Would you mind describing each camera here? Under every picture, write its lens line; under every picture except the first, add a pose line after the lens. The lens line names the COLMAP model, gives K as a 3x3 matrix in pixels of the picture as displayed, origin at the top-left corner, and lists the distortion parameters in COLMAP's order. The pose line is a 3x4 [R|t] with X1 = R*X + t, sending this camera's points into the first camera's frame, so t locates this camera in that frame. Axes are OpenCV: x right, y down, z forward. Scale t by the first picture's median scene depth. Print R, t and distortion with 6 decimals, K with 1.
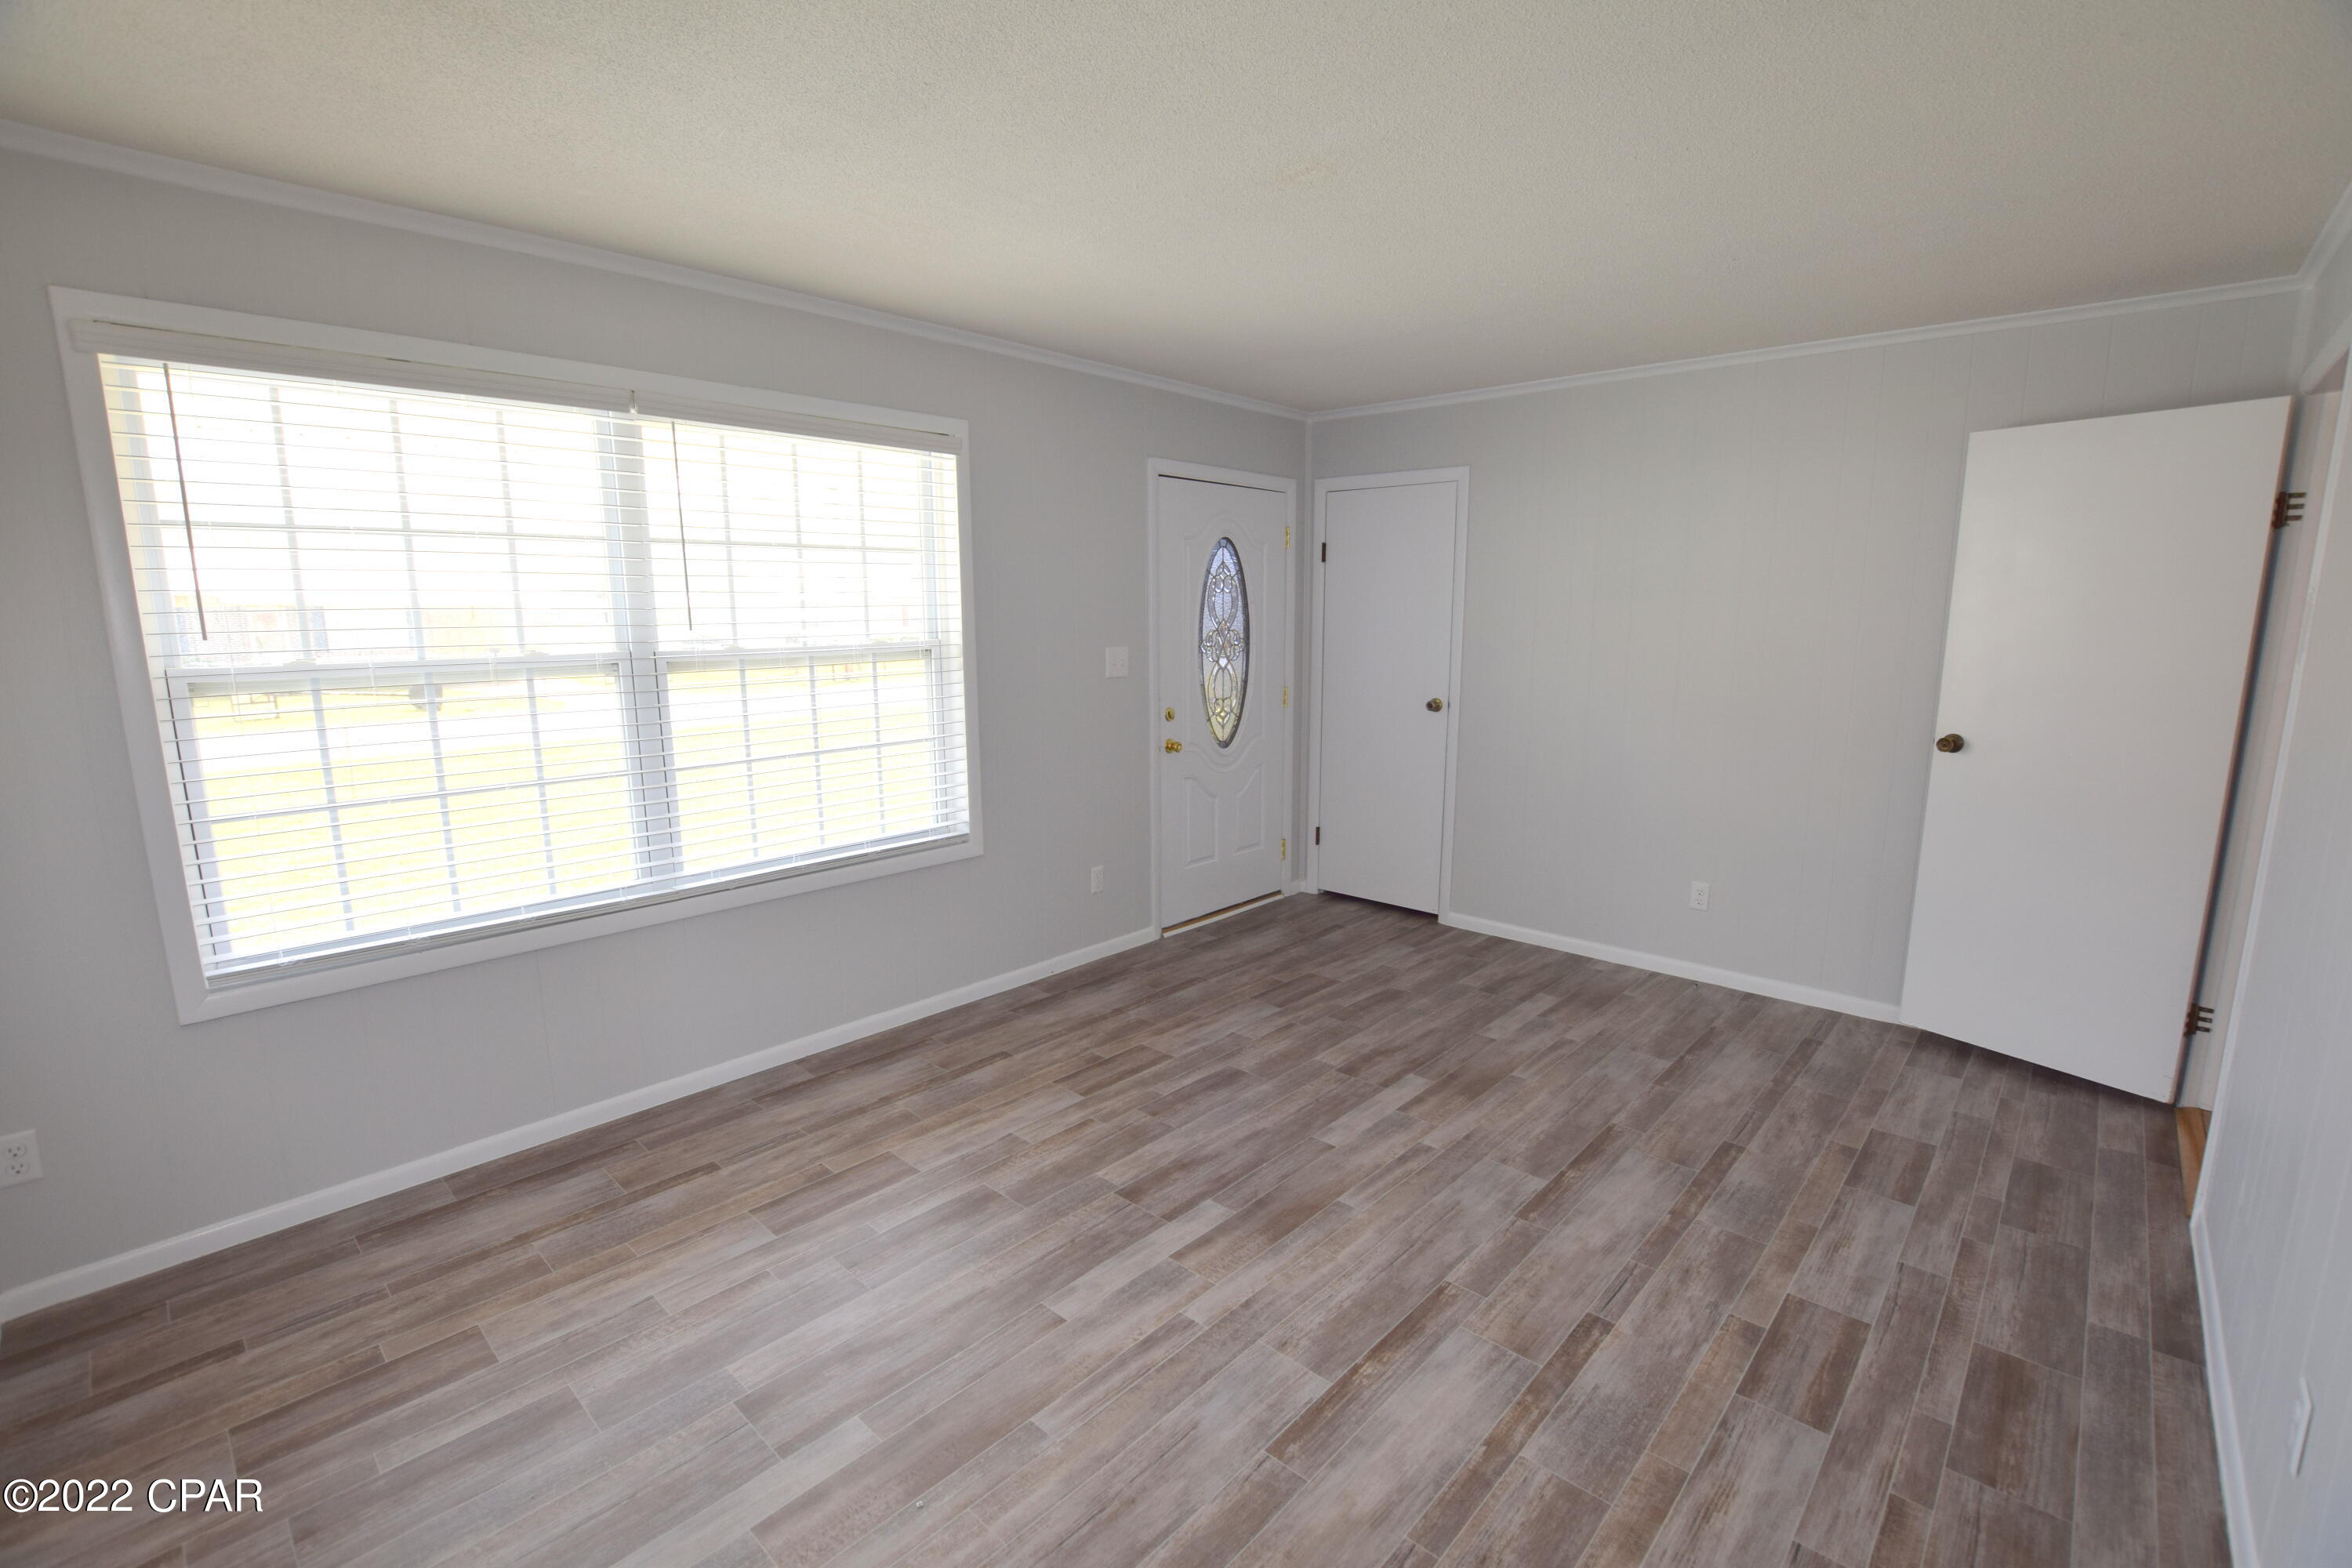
lens RADIAL K [[1046.4, 0, 1176.0], [0, 1046.4, 784.0], [0, 0, 1]] dist [-0.036615, 0.000653]
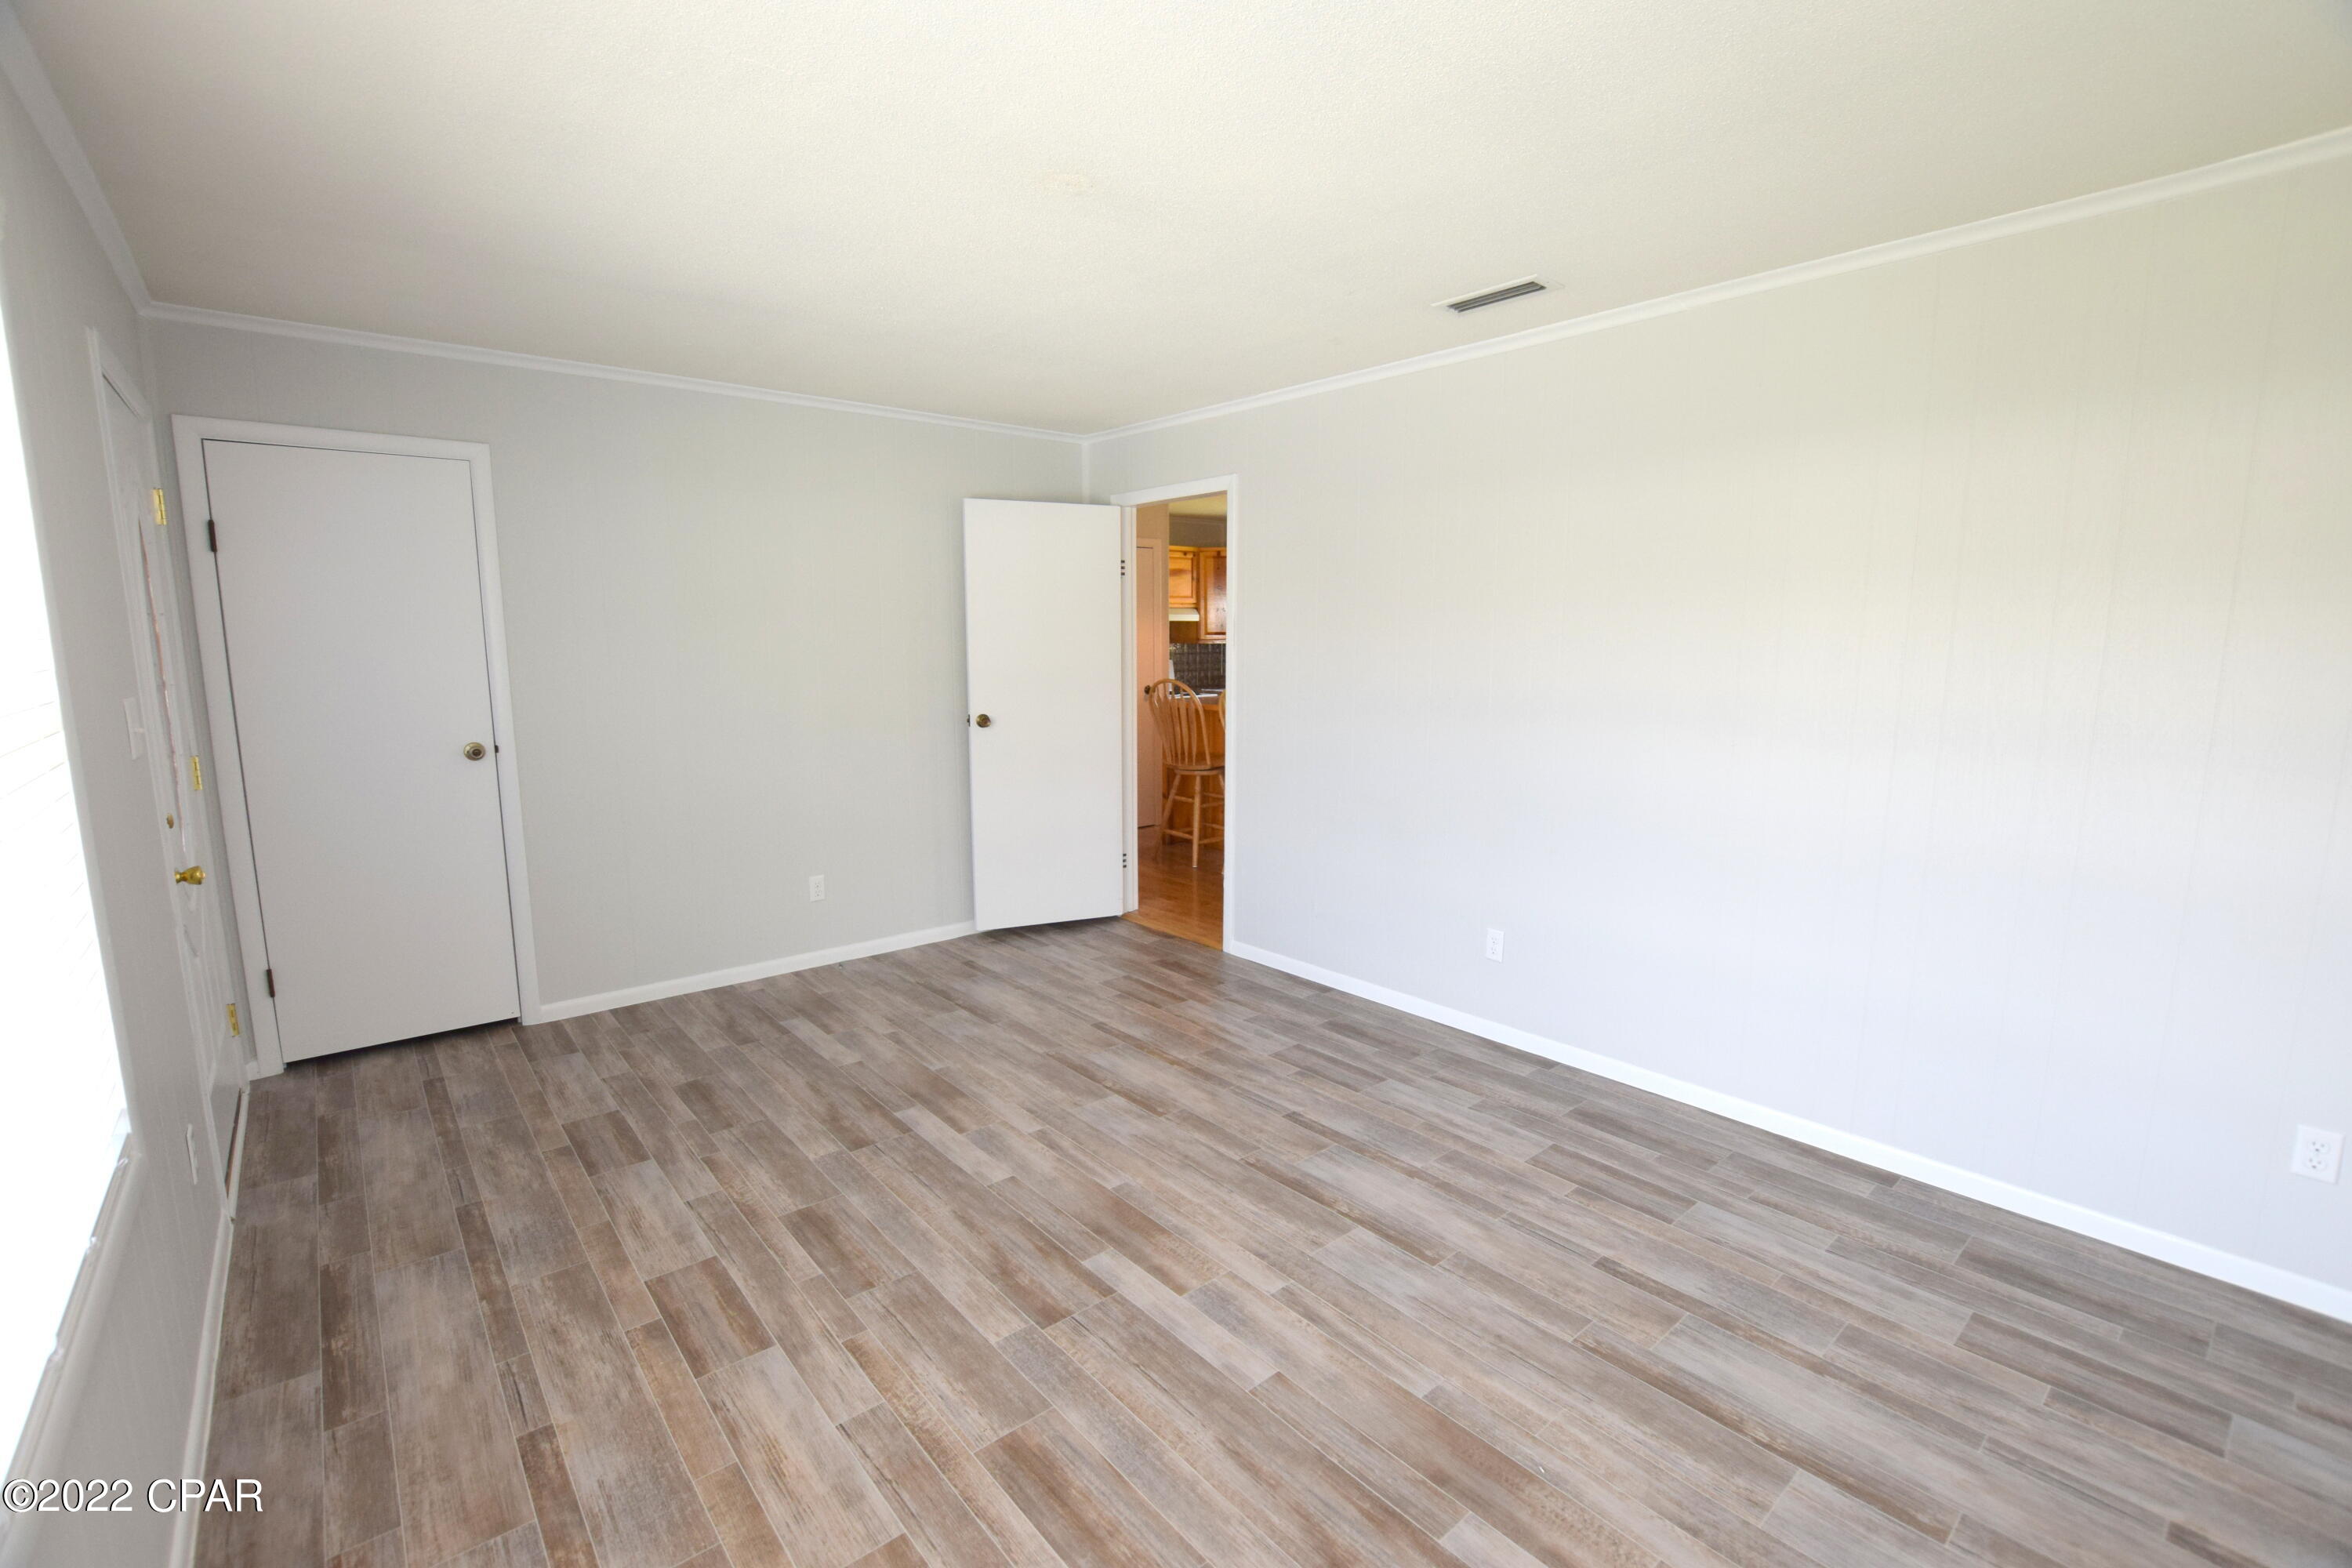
lens RADIAL K [[1026.4, 0, 1176.0], [0, 1026.4, 784.0], [0, 0, 1]] dist [-0.010650, -0.000480]
pose [[0.113831, -0.141893, 0.983315, -0.584240], [0.152039, 0.980578, 0.123897, -0.089578], [-0.981798, 0.135399, 0.133193, 0.535883]]
